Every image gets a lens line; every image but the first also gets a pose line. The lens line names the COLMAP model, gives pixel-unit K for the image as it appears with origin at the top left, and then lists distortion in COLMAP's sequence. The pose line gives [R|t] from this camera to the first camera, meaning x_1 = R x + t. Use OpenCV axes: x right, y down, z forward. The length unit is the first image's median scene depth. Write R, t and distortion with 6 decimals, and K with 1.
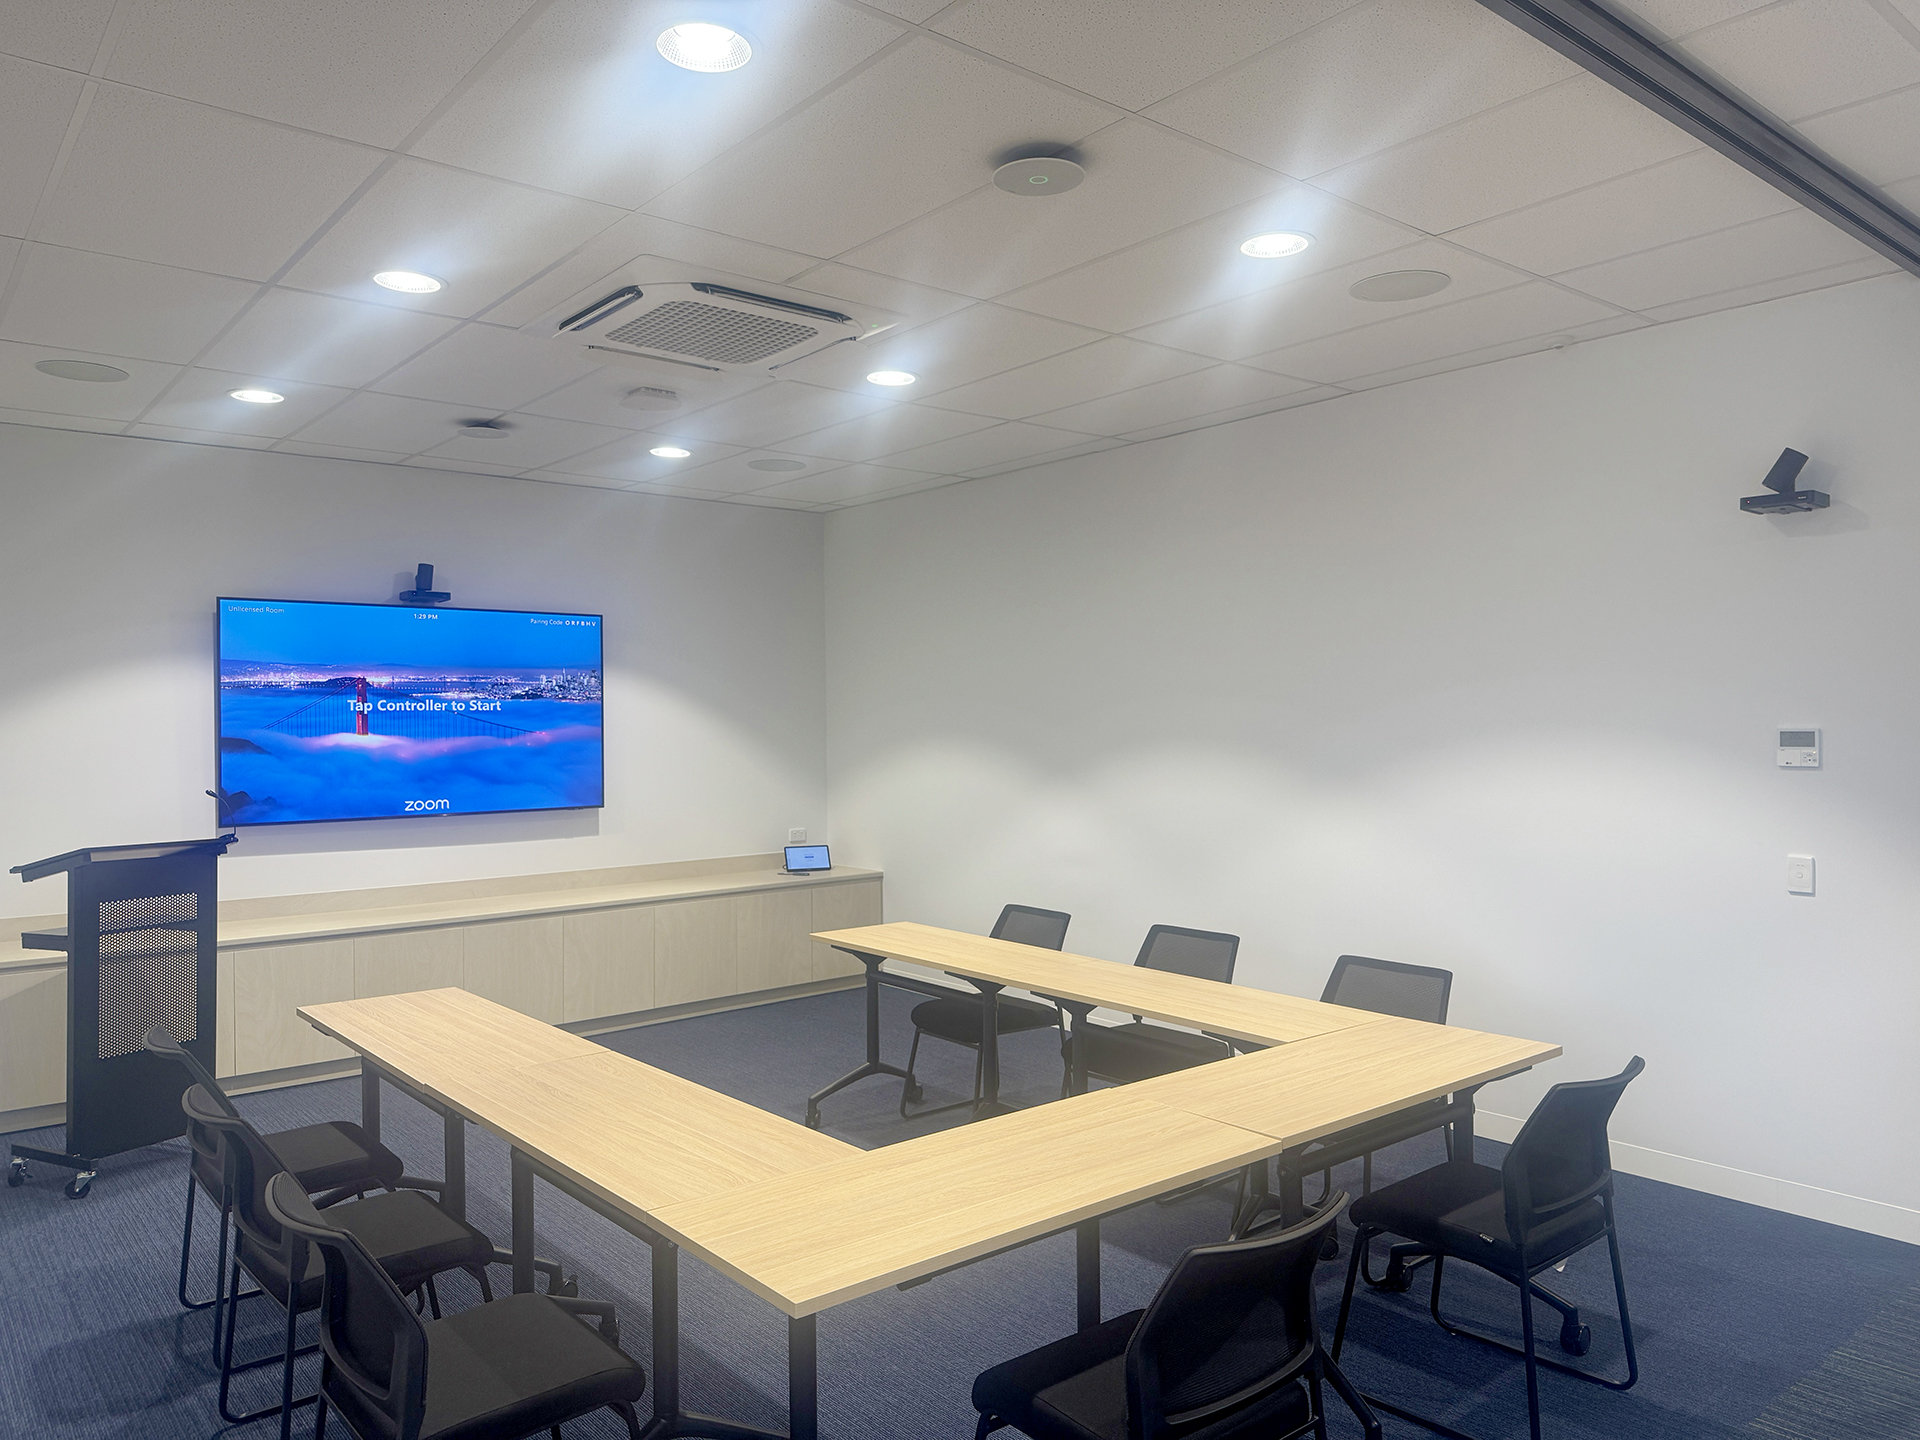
lens RADIAL K [[1348.0, 0, 960.0], [0, 1348.0, 720.0], [0, 0, 1]] dist [-0.002013, -0.008008]
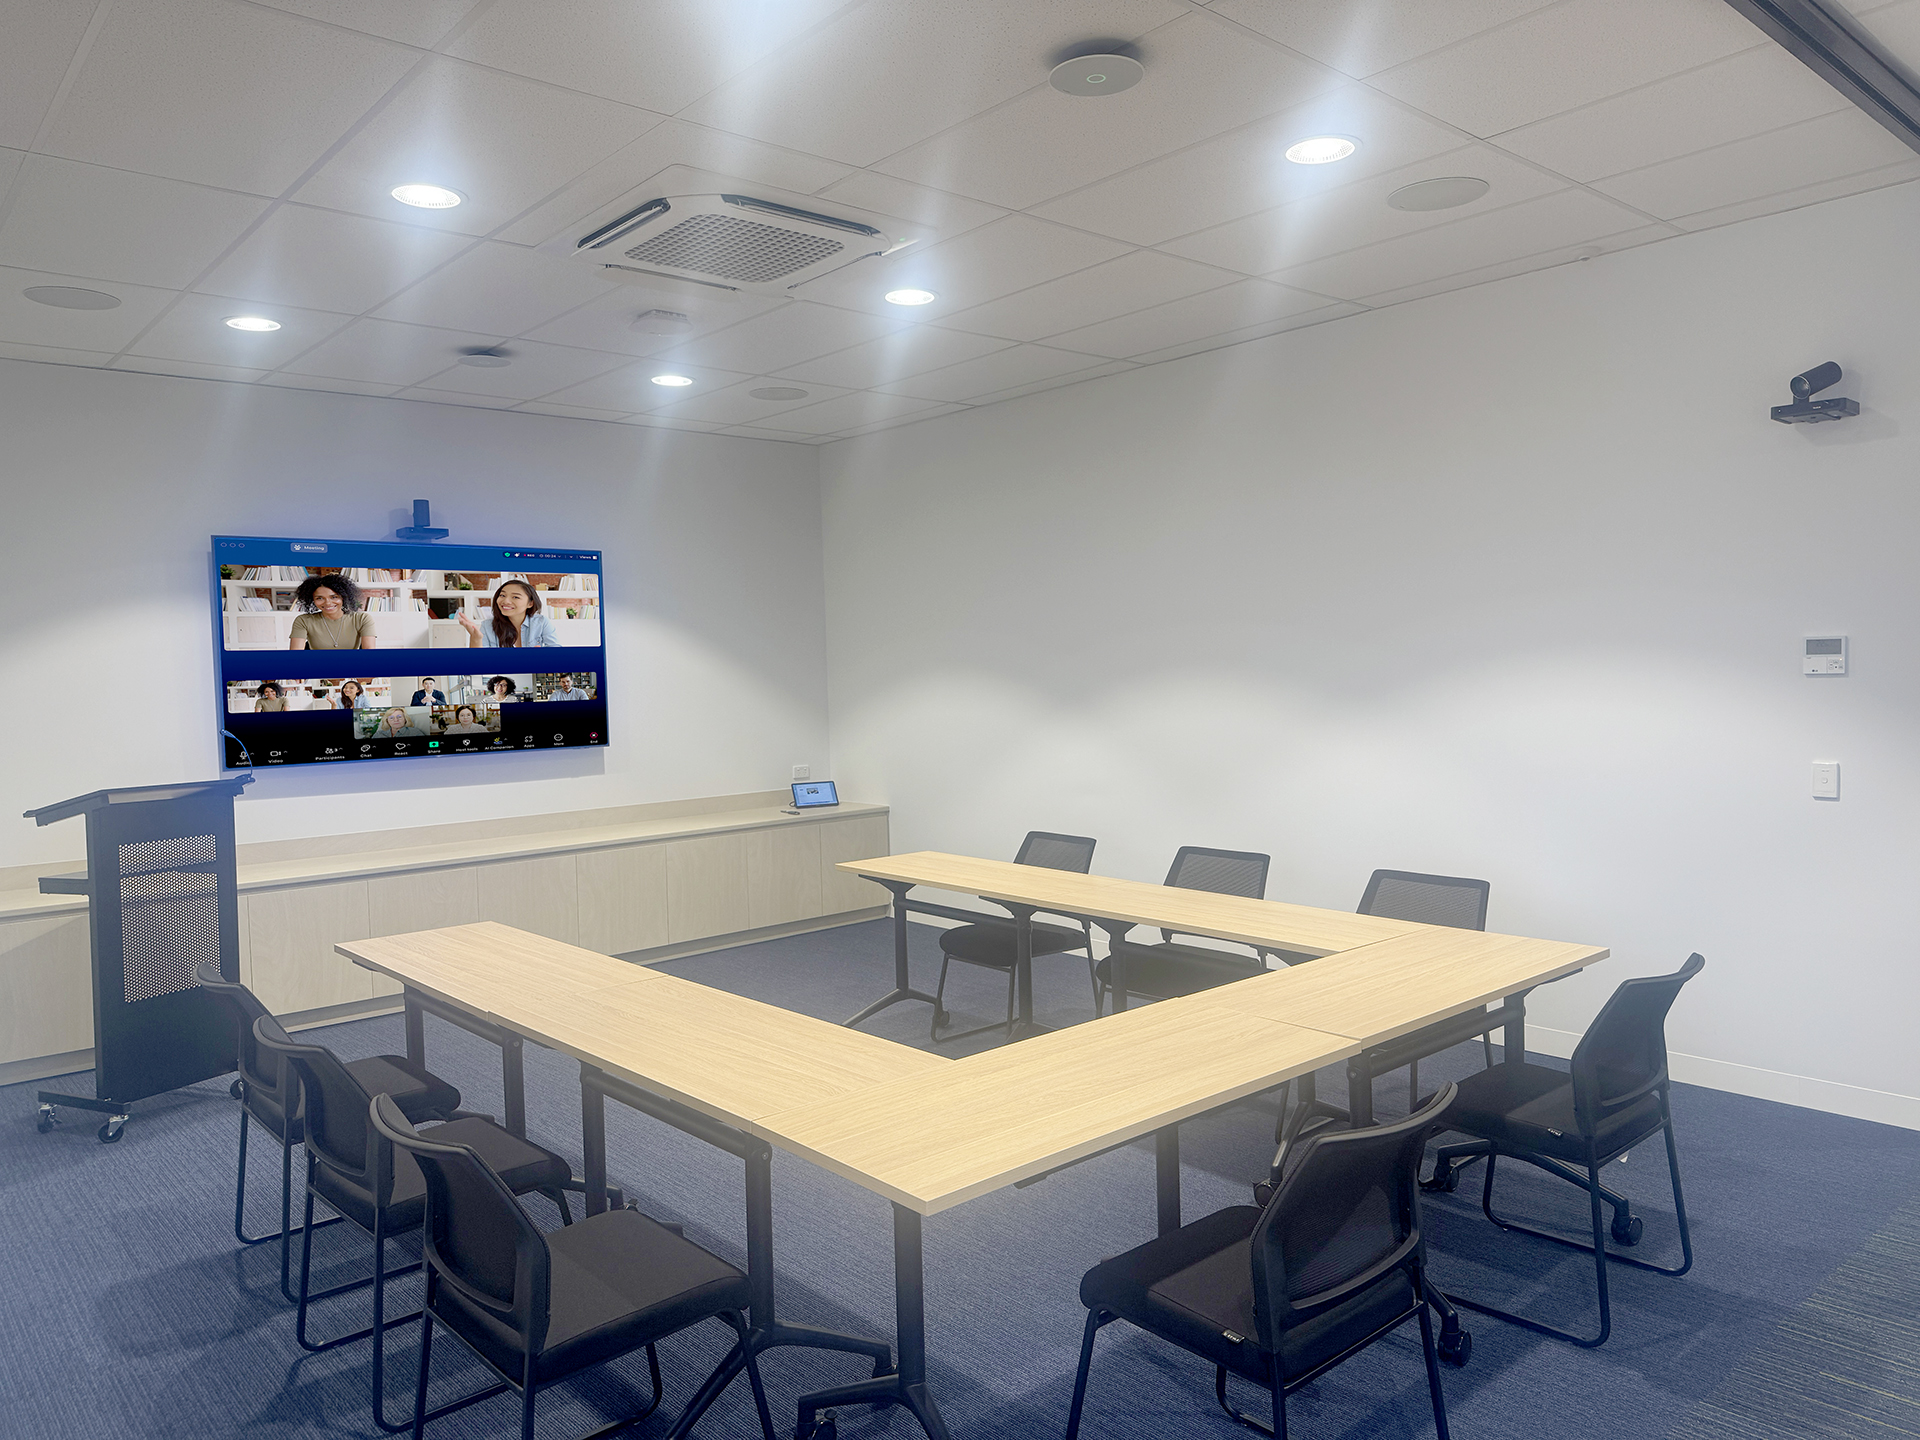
lens RADIAL K [[1351.4, 0, 964.4], [0, 1351.4, 722.5], [0, 0, 1]] dist [-0.004834, -0.005013]
pose [[0.999390, -0.018739, 0.029456, -0.056488], [0.017451, 0.998906, 0.043375, 0.016222], [-0.030237, -0.042835, 0.998625, 0.004283]]
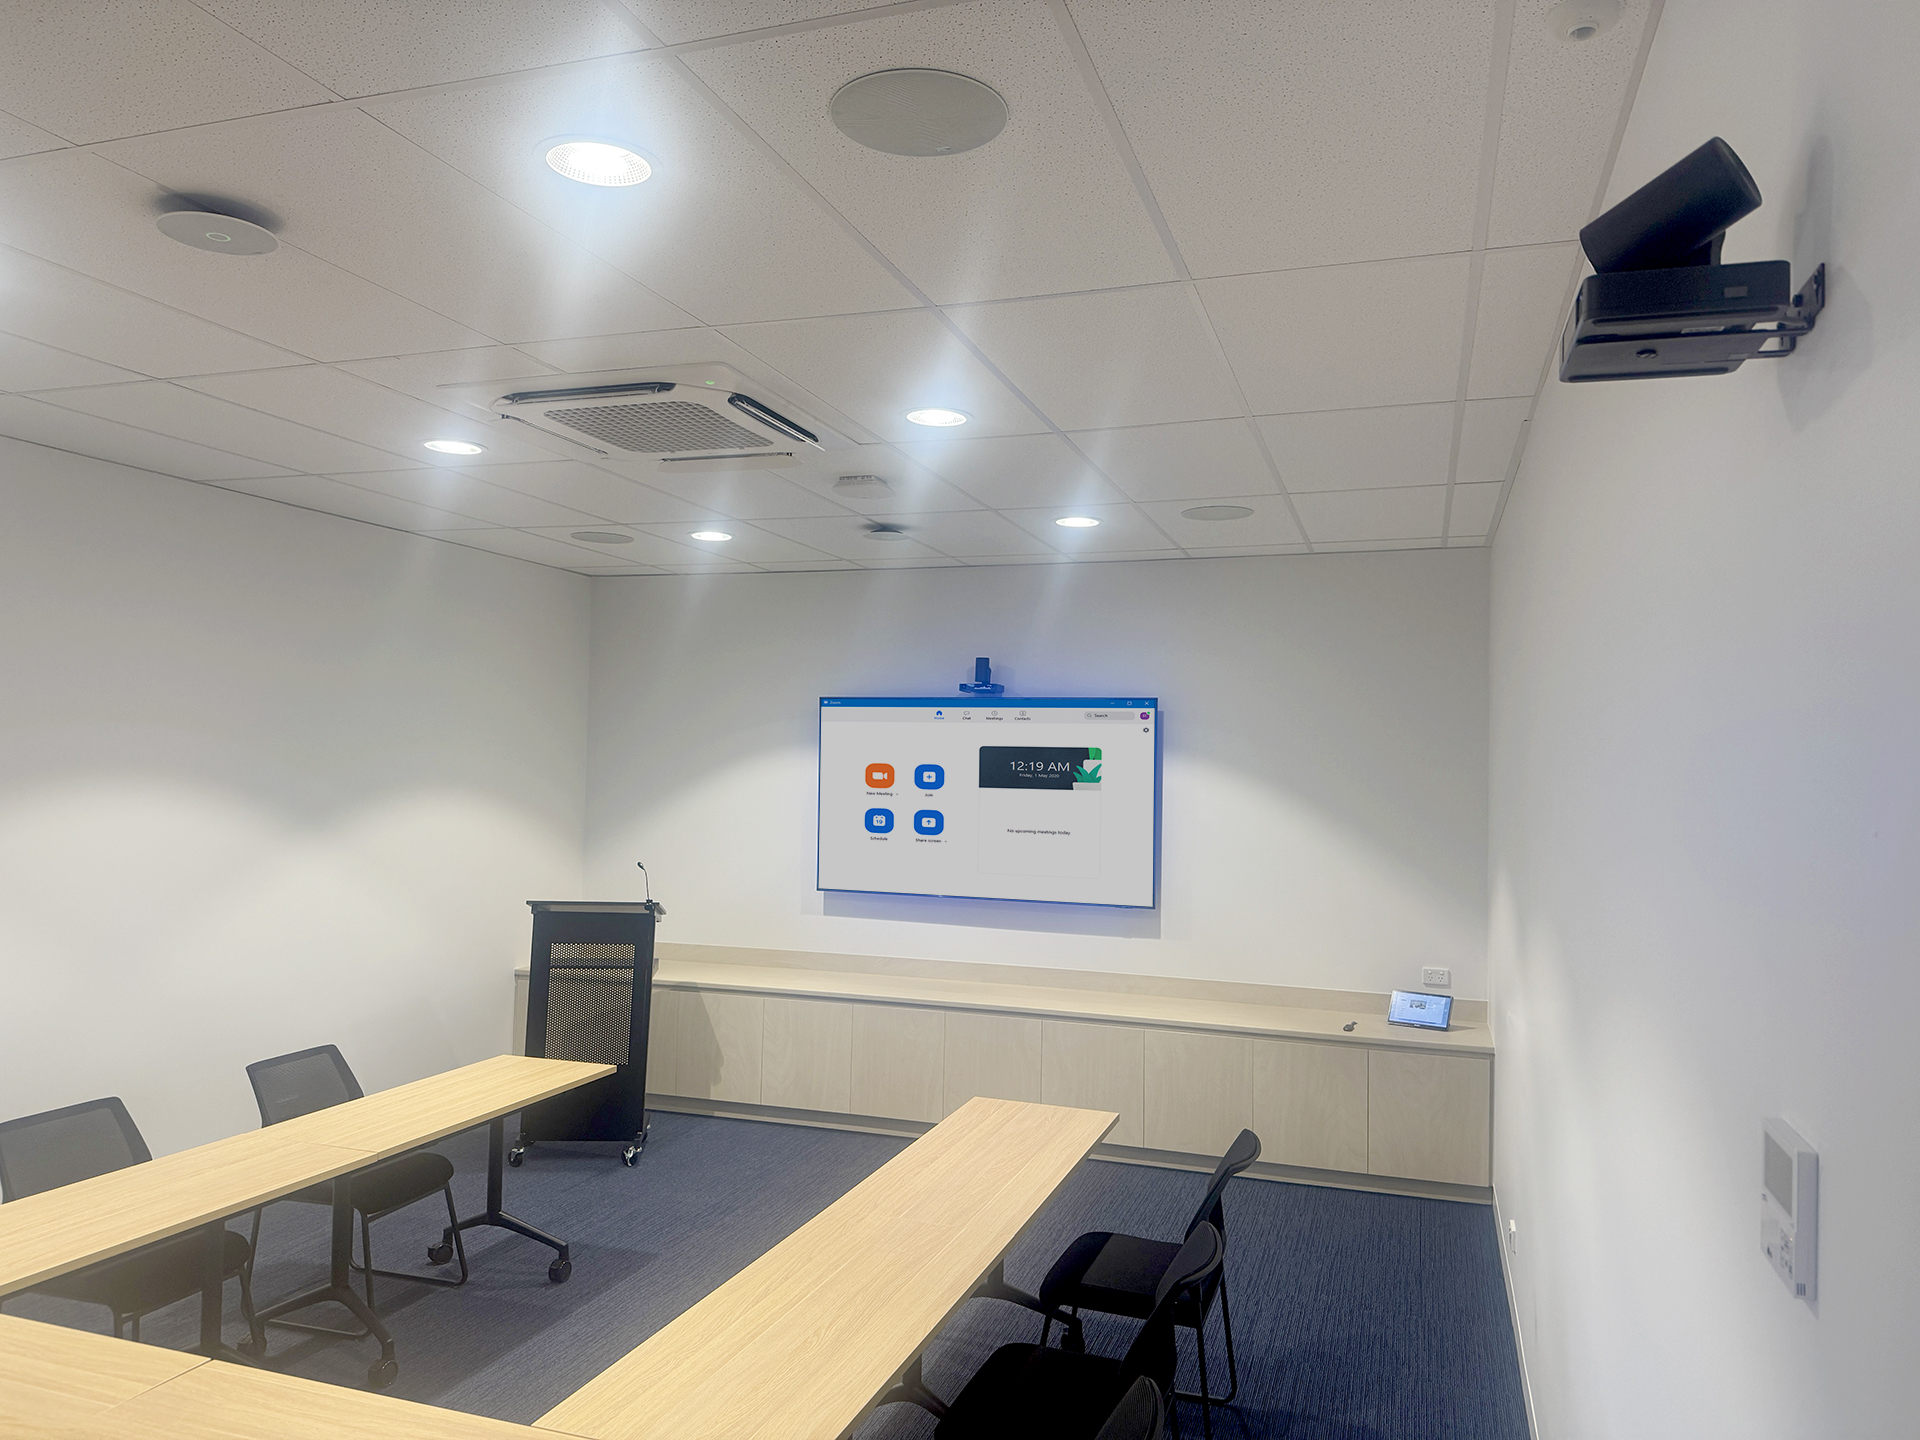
lens RADIAL K [[1351.4, 0, 964.4], [0, 1351.4, 722.5], [0, 0, 1]] dist [-0.004834, -0.005013]
pose [[0.522861, -0.002810, -0.852413, 0.759453], [-0.024687, 0.999525, -0.018438, -0.070575], [0.852060, 0.030684, 0.522543, 0.716877]]
